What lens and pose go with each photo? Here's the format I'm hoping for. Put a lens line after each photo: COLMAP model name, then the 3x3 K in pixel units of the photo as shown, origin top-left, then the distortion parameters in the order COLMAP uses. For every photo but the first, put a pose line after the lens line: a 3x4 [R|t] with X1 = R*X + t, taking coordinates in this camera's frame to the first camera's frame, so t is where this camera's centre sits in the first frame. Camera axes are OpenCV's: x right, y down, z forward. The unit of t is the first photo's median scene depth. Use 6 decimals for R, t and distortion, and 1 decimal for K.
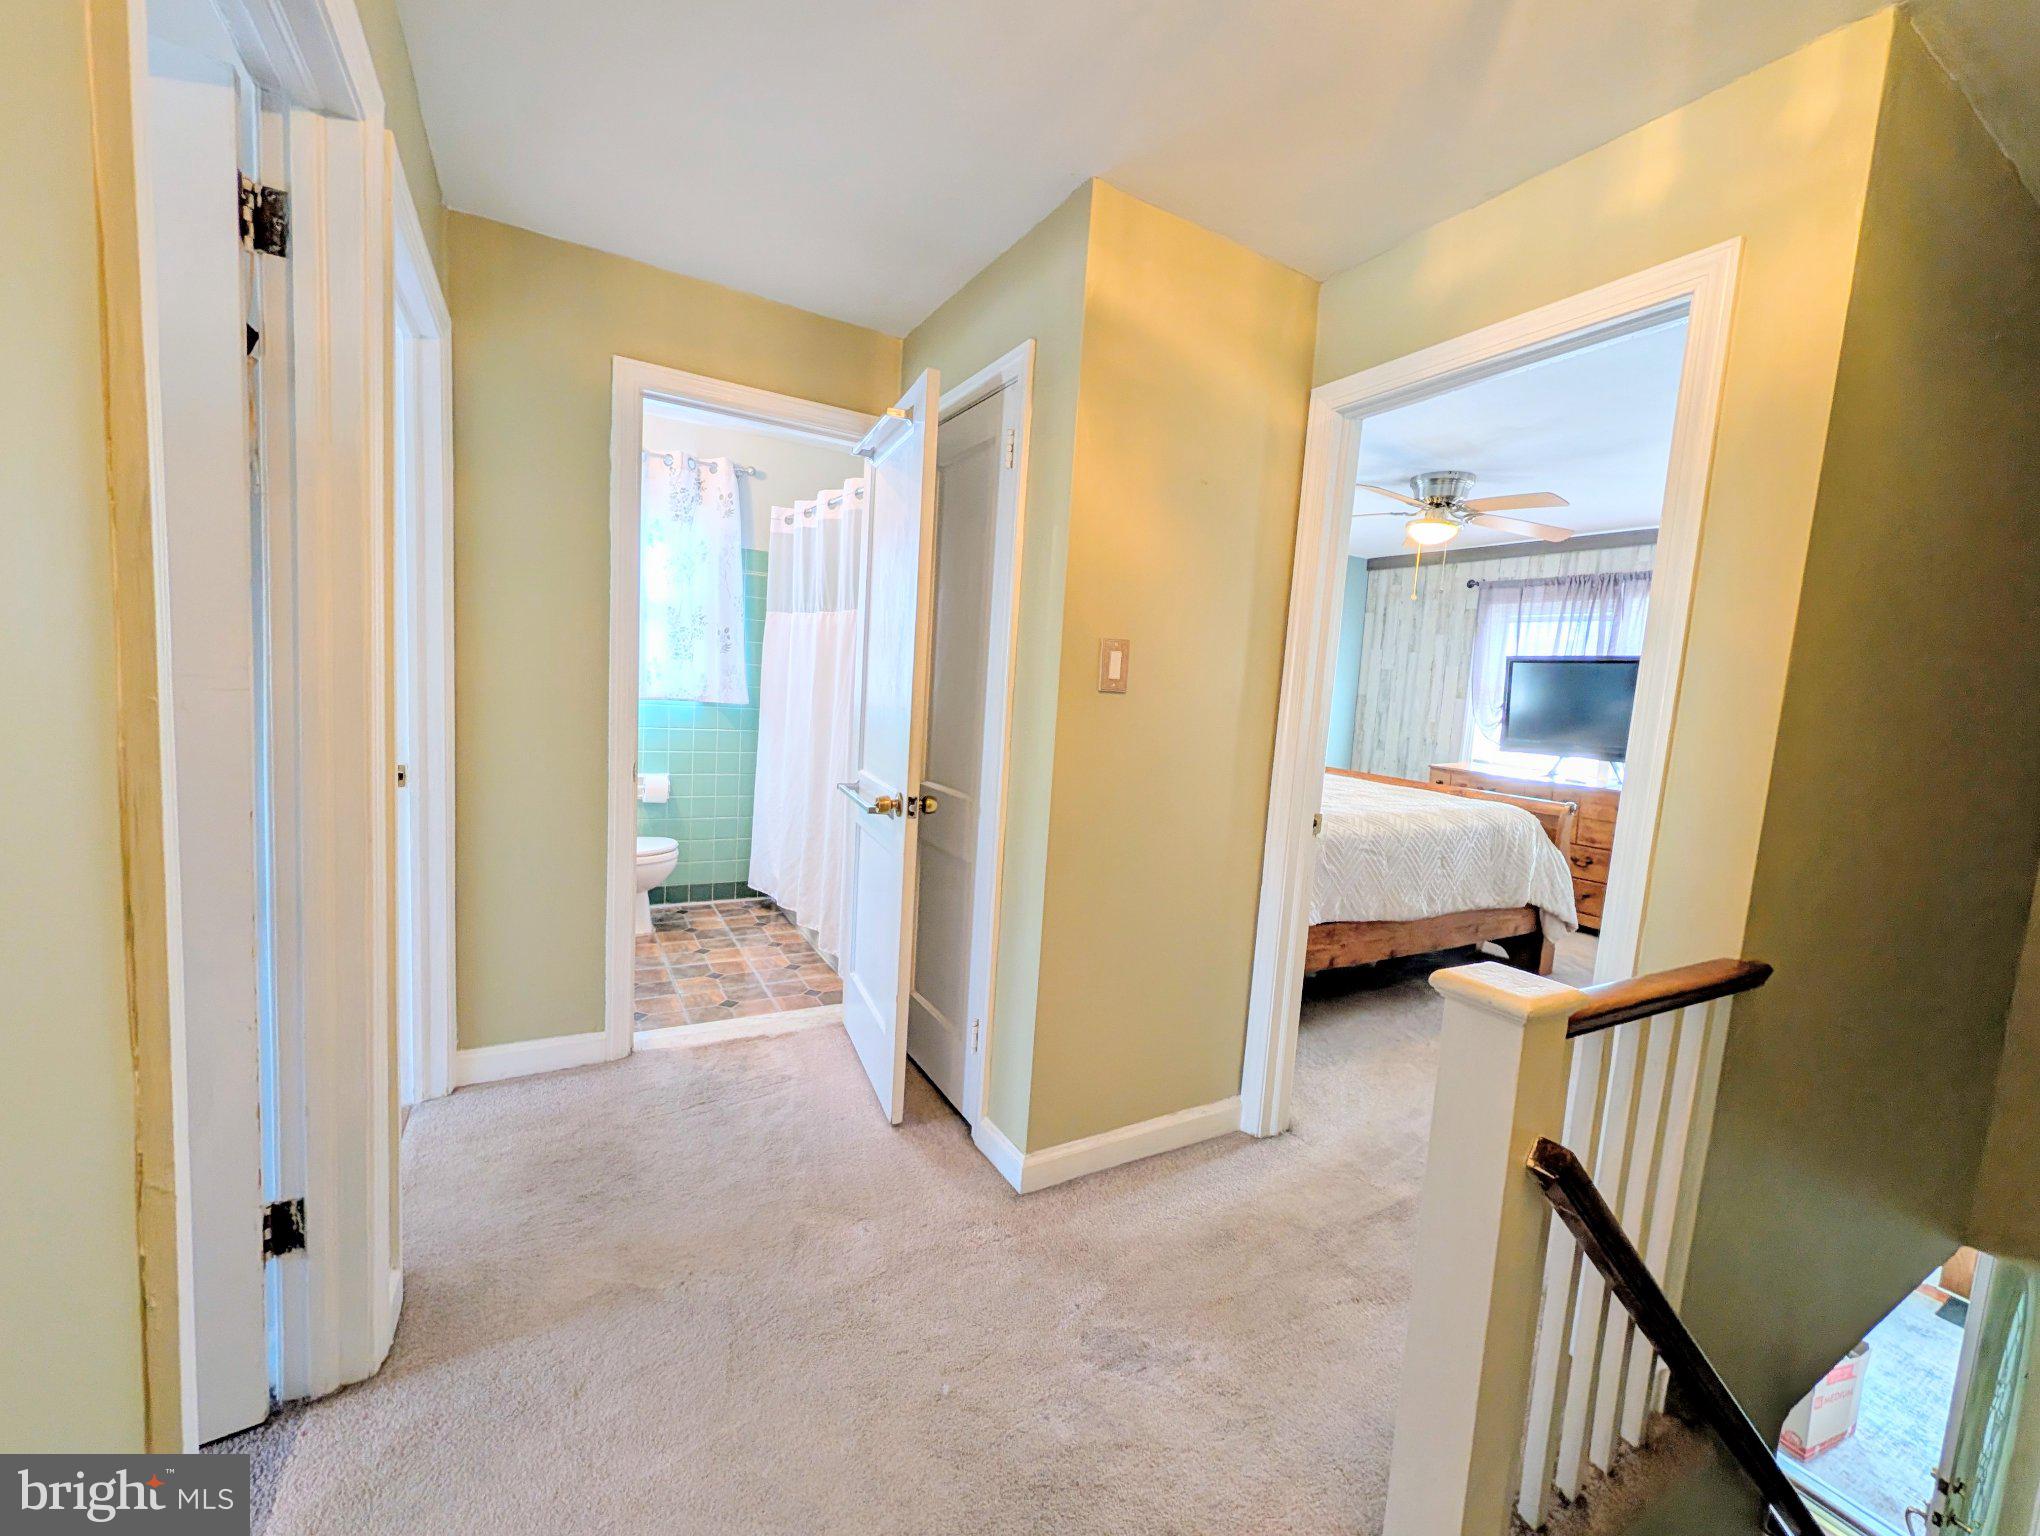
lens RADIAL K [[834.6, 0, 1018.5], [0, 834.6, 771.2], [0, 0, 1]] dist [0.002915, -0.000494]
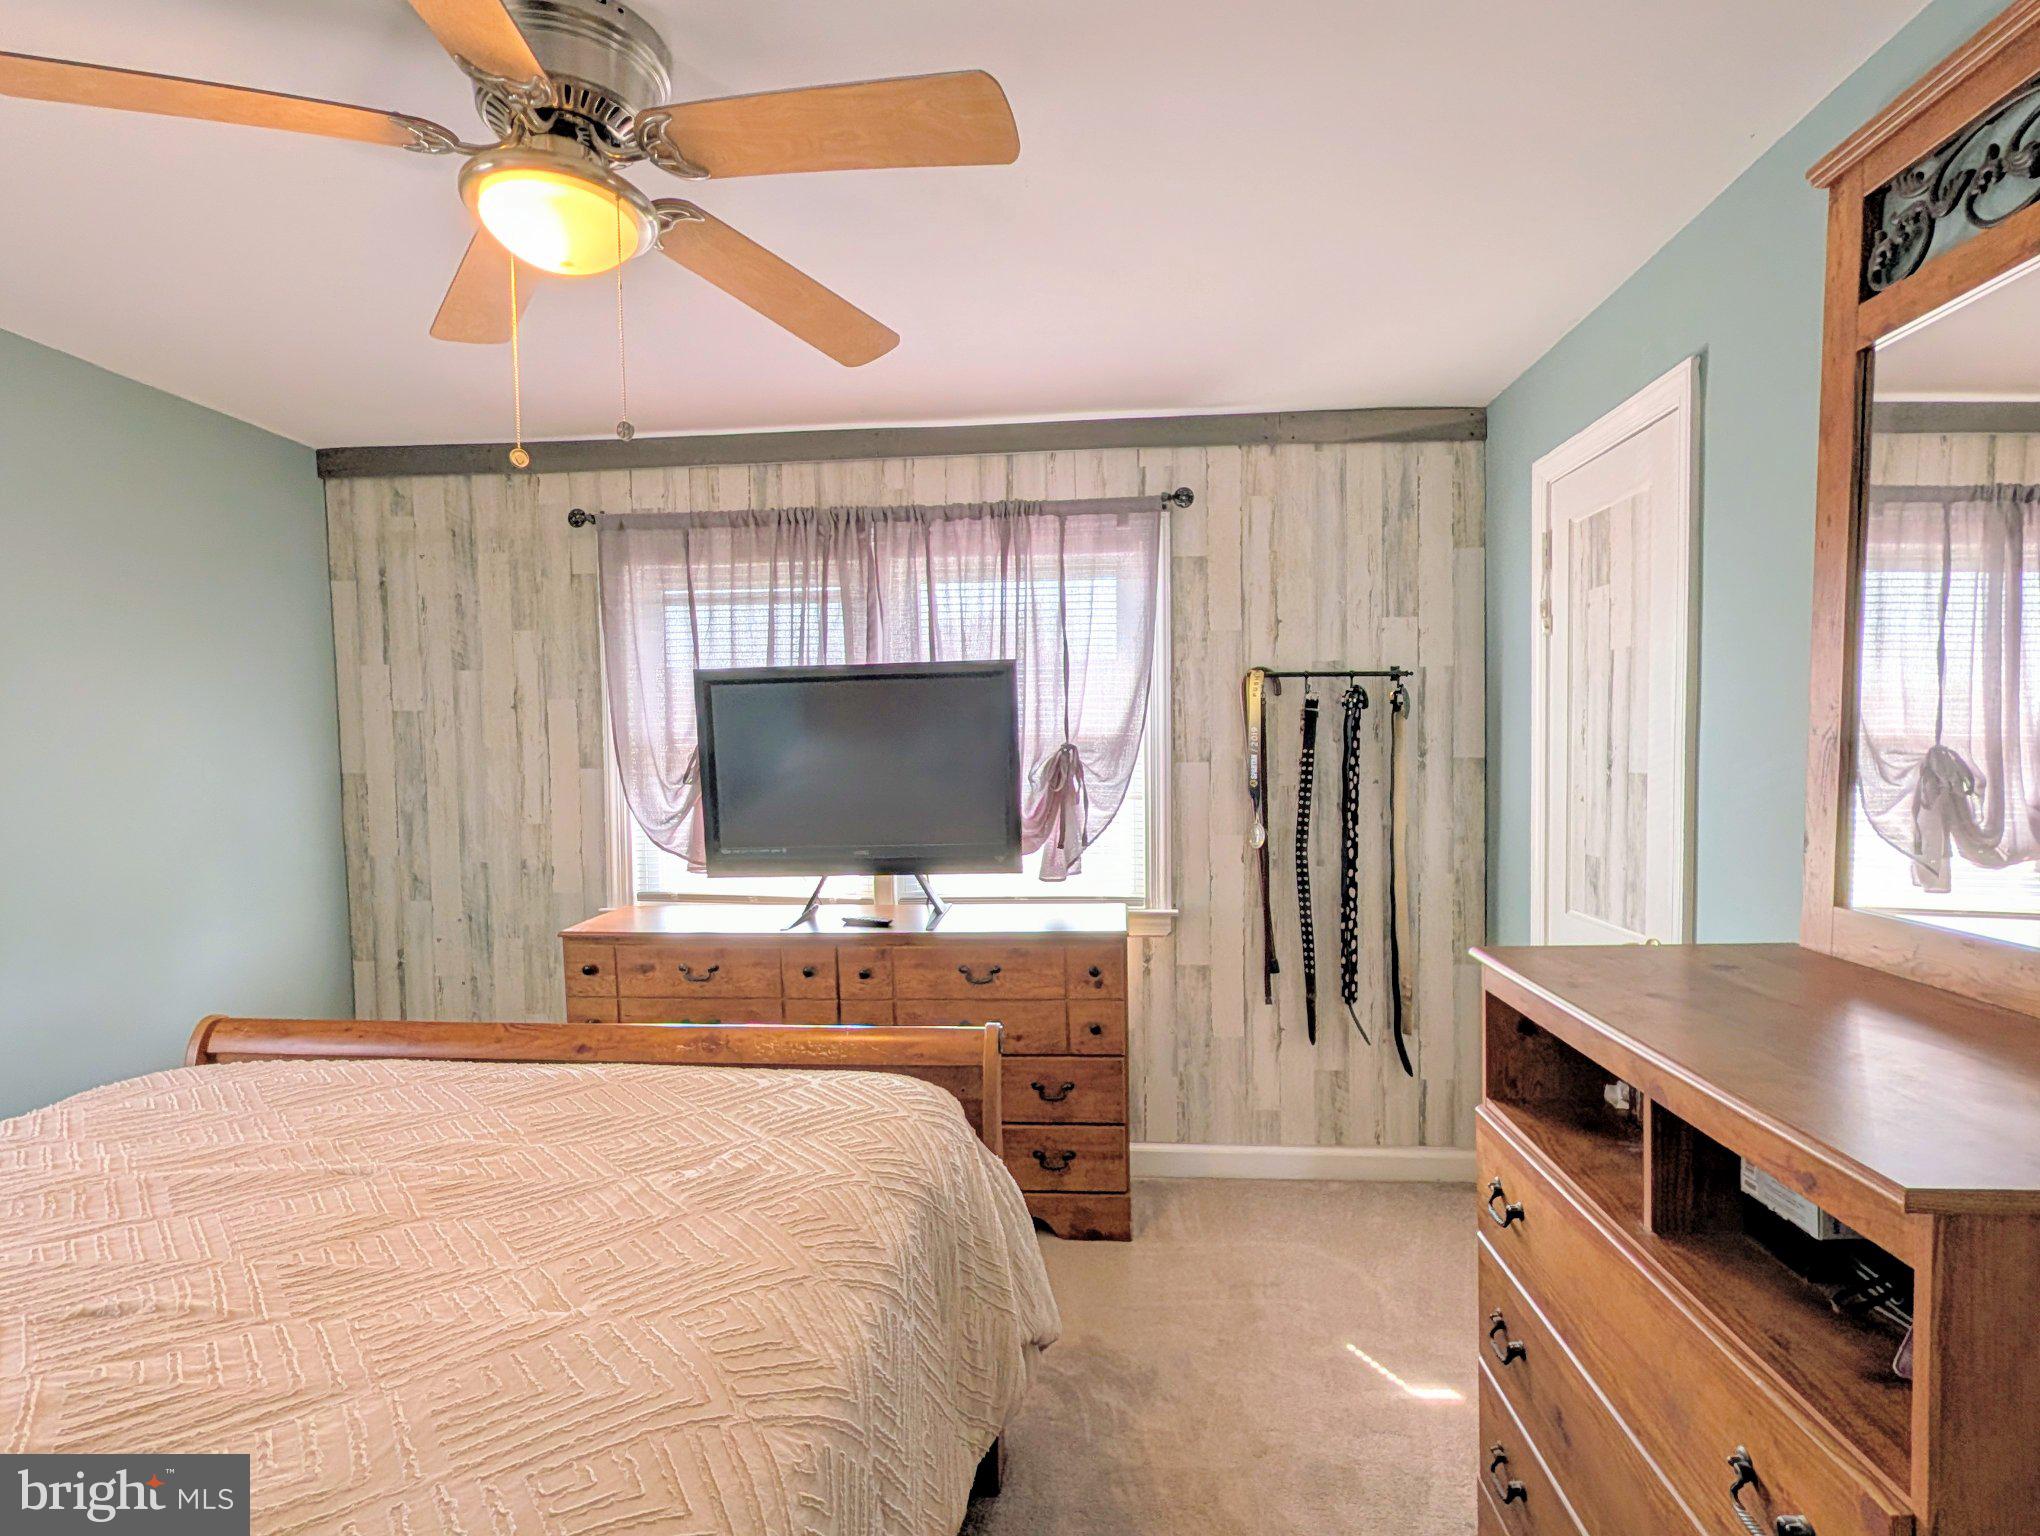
lens RADIAL K [[1087.4, 0, 1060.0], [0, 1087.4, 802.4], [0, 0, 1]] dist [0.000700, -0.000957]
pose [[0.564785, -0.104669, 0.818573, 0.189740], [0.138667, 0.989857, 0.030896, -0.052809], [-0.813504, 0.096059, 0.573571, 0.464632]]
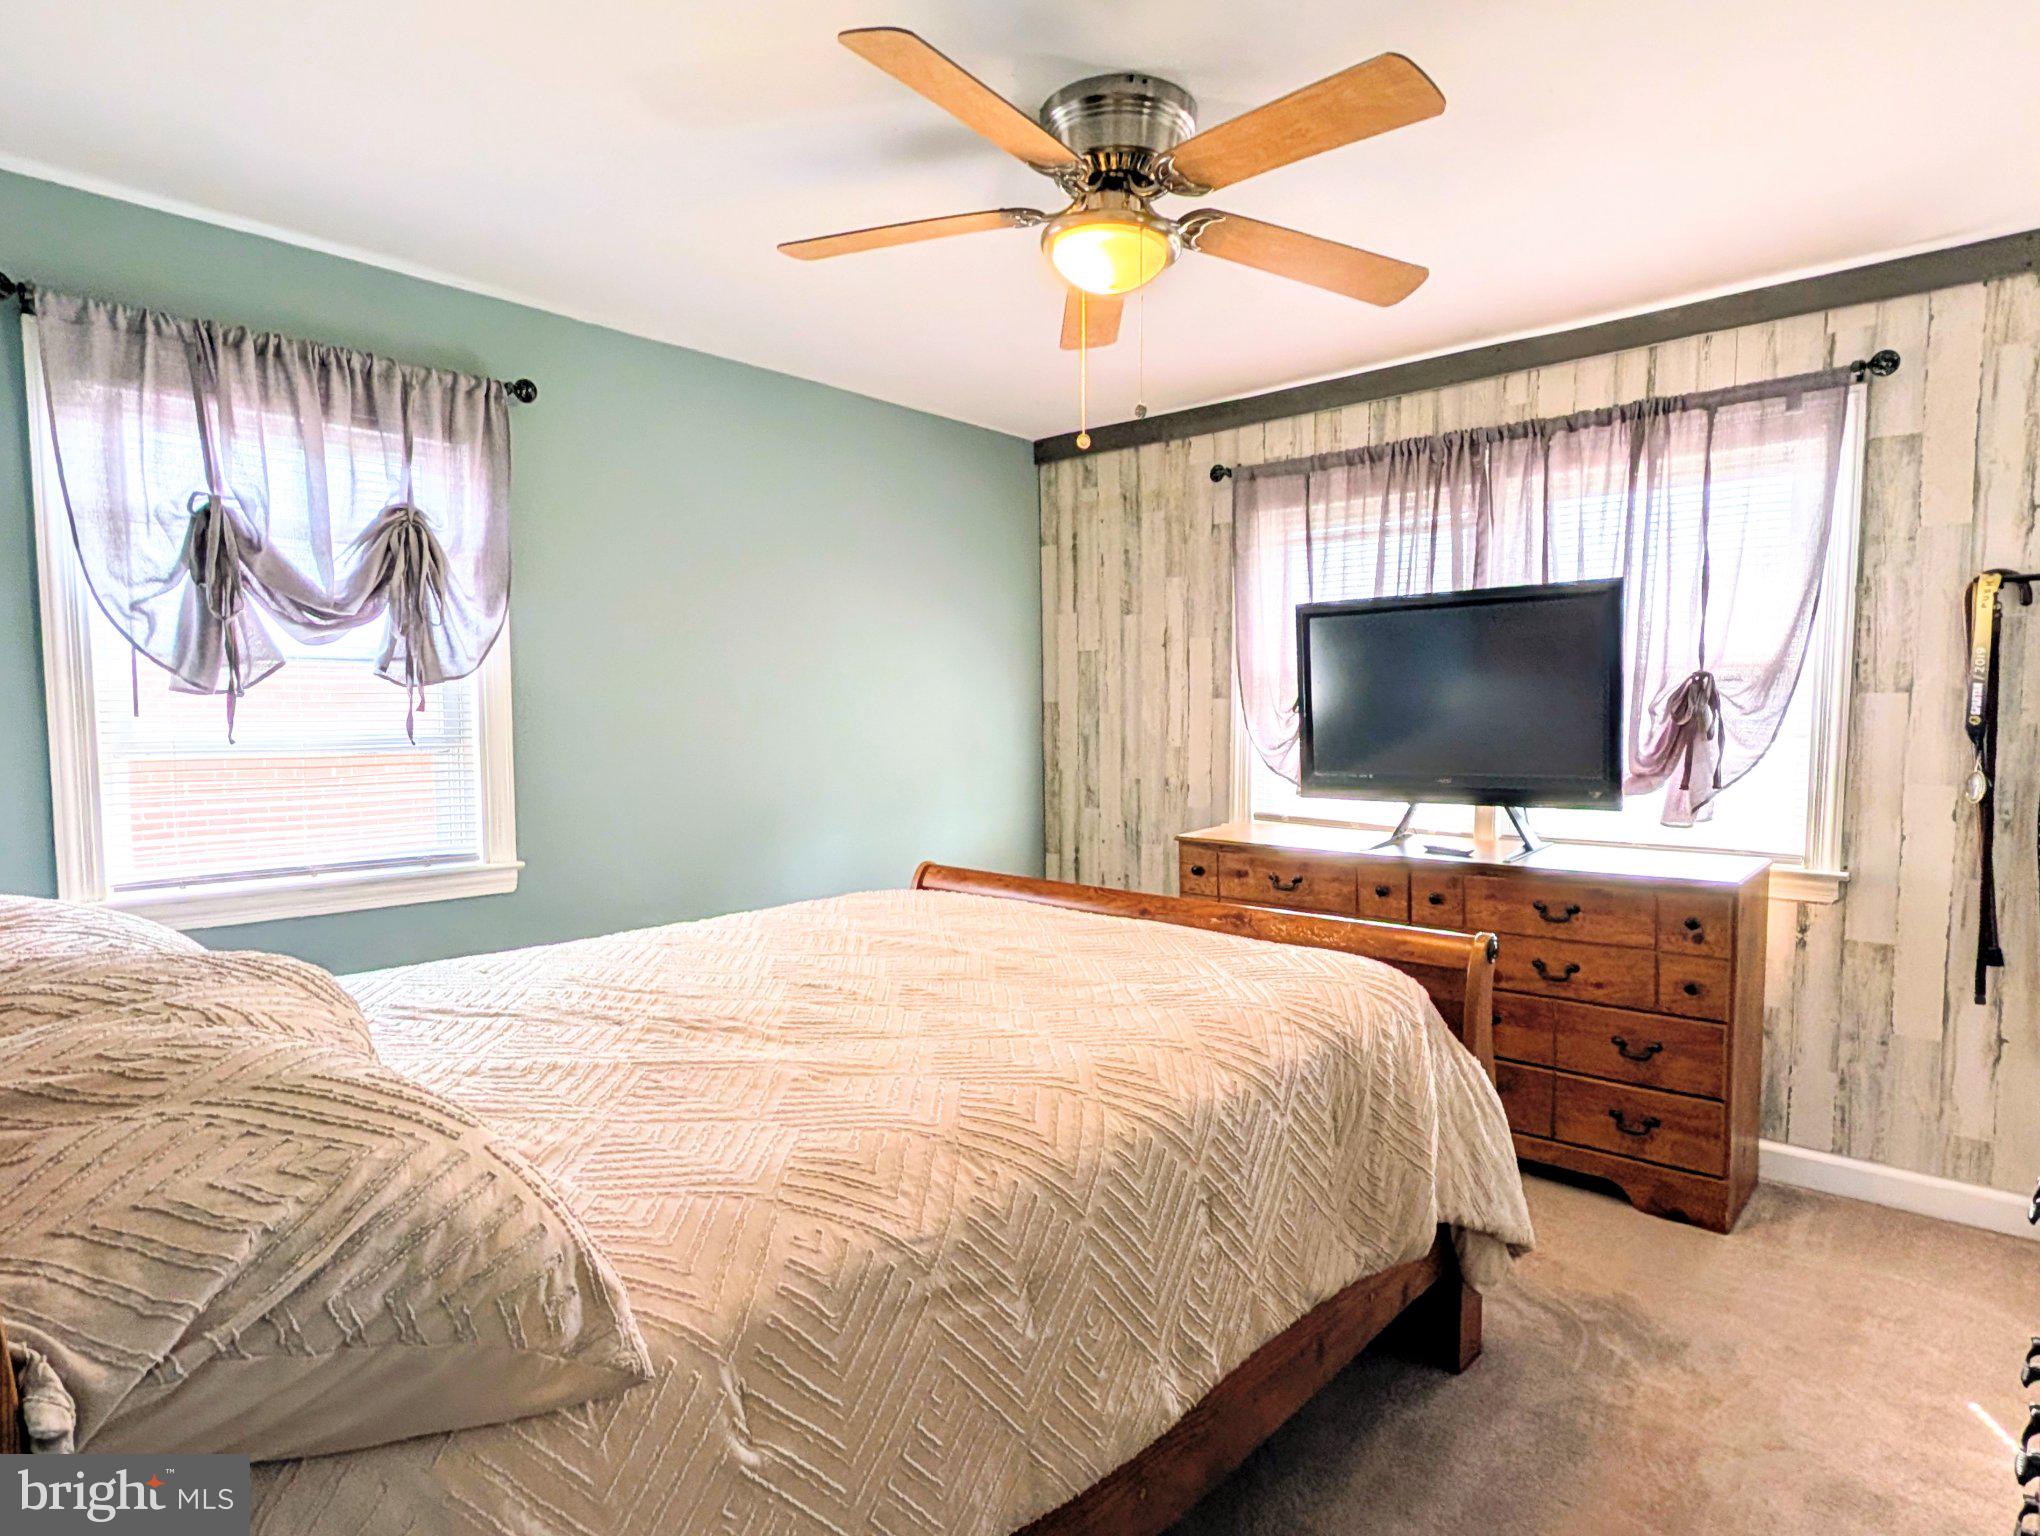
lens RADIAL K [[1159.5, 0, 1019.8], [0, 1159.5, 802.0], [0, 0, 1]] dist [-0.001729, -0.001137]
pose [[0.949837, -0.086961, 0.300411, 0.198894], [0.094207, 0.995505, -0.009689, -0.029104], [-0.298218, 0.037504, 0.953761, 0.371766]]
